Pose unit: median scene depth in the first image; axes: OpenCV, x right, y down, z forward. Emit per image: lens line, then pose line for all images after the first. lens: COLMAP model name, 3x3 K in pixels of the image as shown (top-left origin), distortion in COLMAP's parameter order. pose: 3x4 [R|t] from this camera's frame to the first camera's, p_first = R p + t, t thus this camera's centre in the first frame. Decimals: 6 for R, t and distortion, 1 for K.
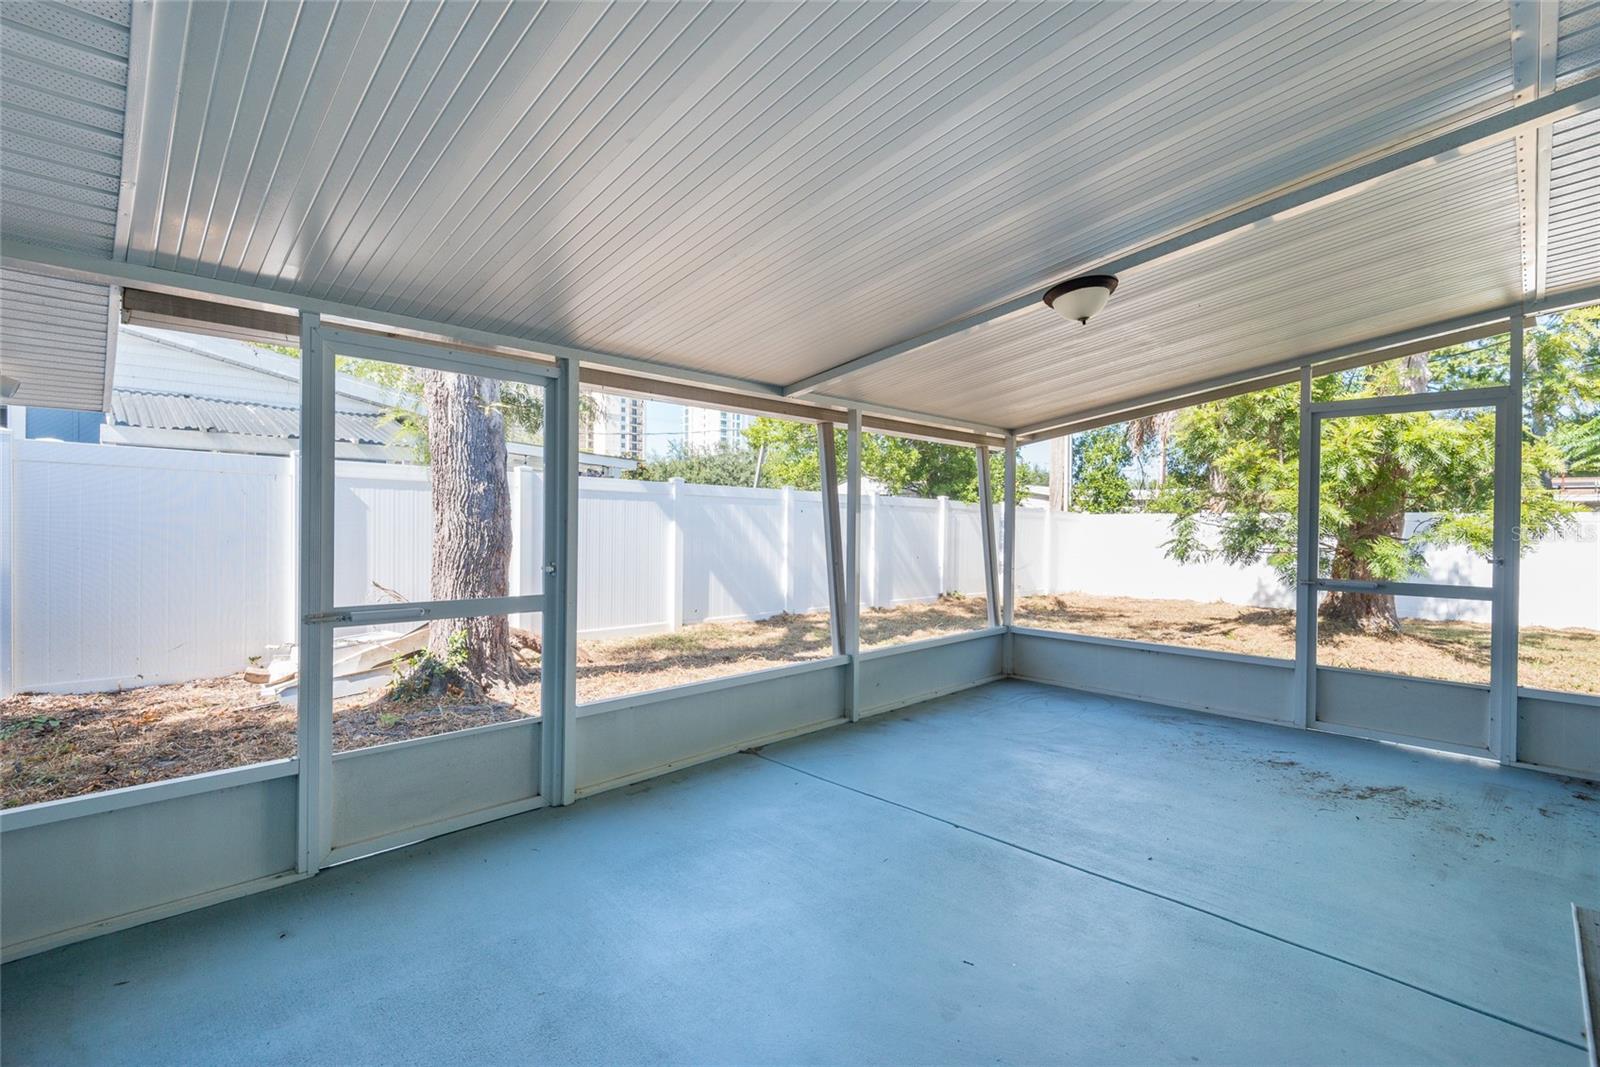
lens RADIAL K [[718.8, 0, 797.1], [0, 718.8, 526.8], [0, 0, 1]] dist [0.019284, -0.005471]
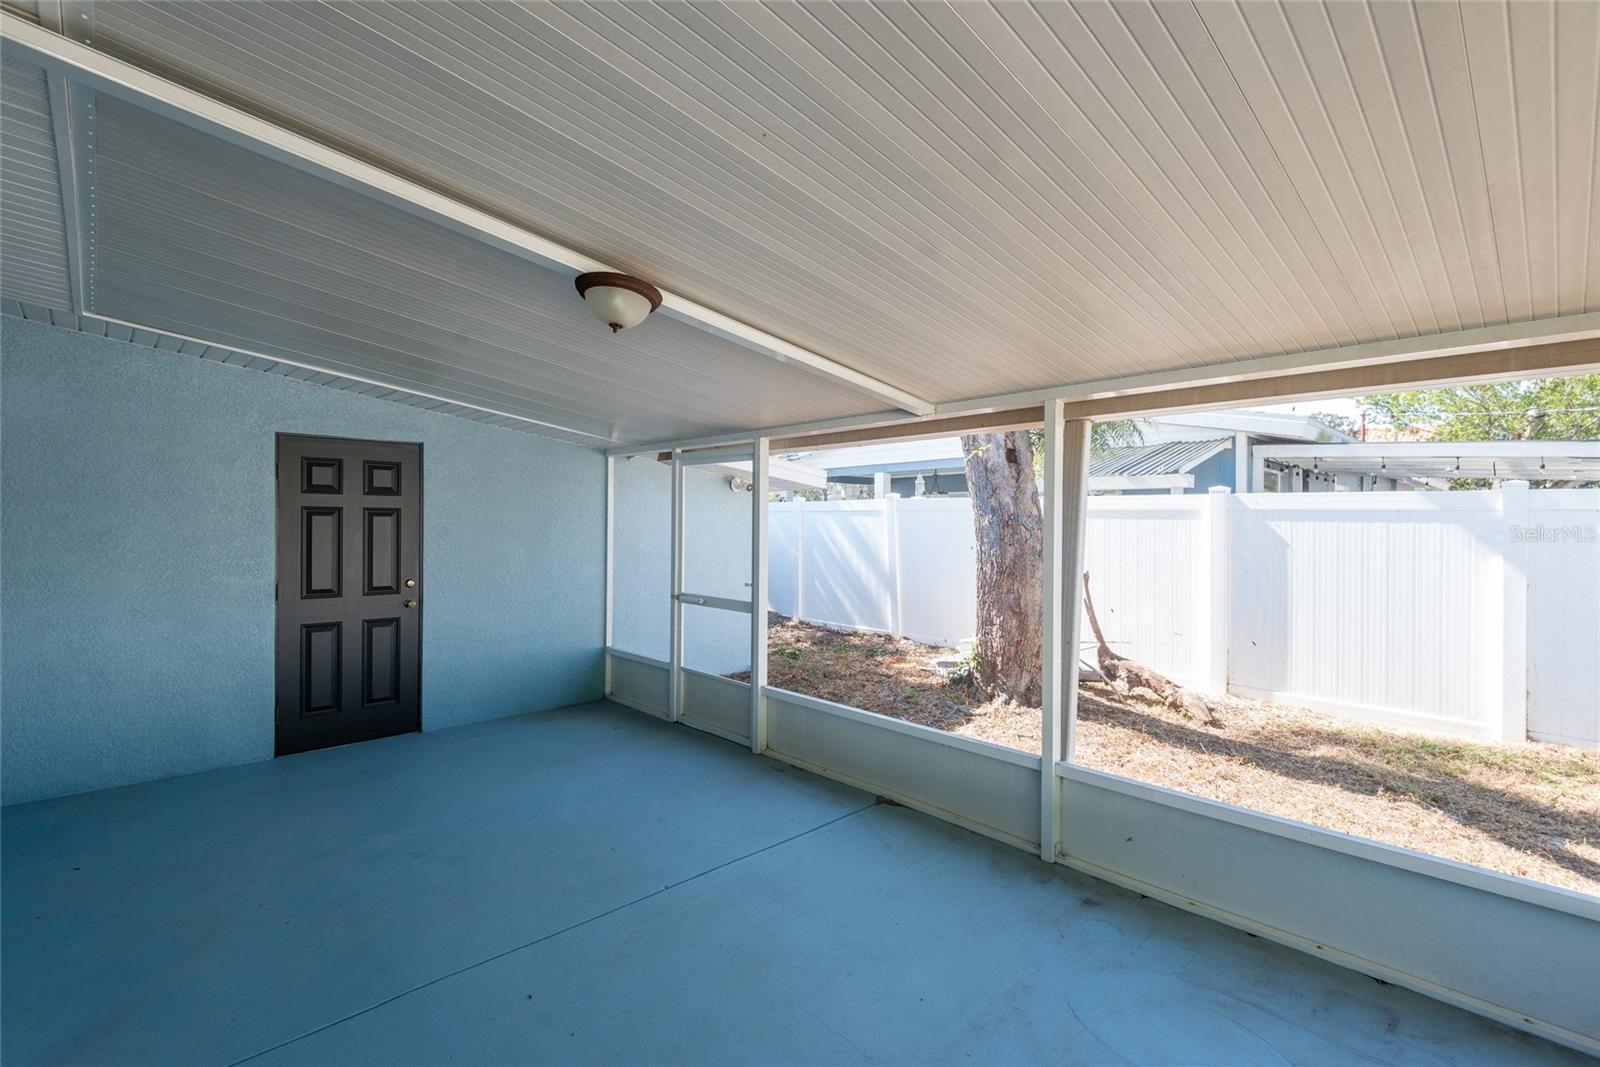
lens RADIAL K [[718.8, 0, 797.4], [0, 718.8, 527.0], [0, 0, 1]] dist [0.019284, -0.005471]
pose [[-0.005256, 0.001861, -0.999984, 0.711210], [-0.015642, 0.999876, 0.001943, -0.041243], [0.999864, 0.015652, -0.005227, 0.705216]]
